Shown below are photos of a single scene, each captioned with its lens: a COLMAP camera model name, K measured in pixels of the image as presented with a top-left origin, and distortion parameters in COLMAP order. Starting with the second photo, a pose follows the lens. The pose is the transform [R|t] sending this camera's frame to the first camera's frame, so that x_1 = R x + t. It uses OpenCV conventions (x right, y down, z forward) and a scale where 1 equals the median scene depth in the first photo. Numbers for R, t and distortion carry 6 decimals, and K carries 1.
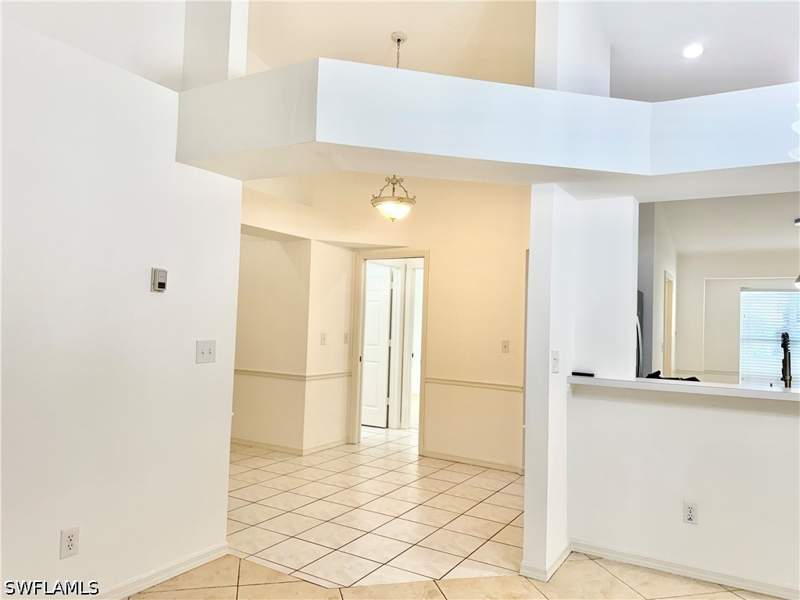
lens RADIAL K [[571.8, 0, 400.0], [0, 571.8, 300.0], [0, 0, 1]] dist [0.090273, -0.107915]
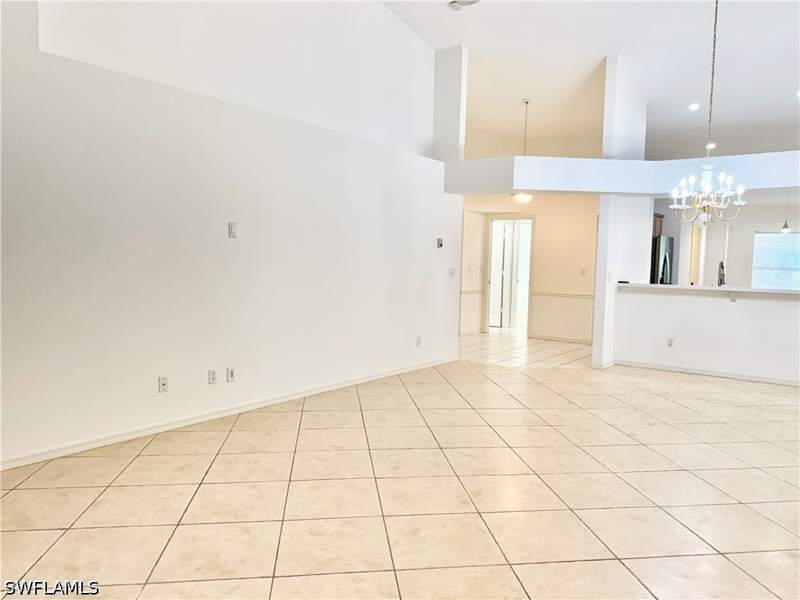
lens RADIAL K [[571.8, 0, 400.0], [0, 571.8, 300.0], [0, 0, 1]] dist [0.090273, -0.107915]
pose [[0.994121, -0.003519, -0.108218, -0.178014], [0.015258, 0.994051, 0.107842, -0.032385], [0.107194, -0.108860, 0.988261, -0.786415]]
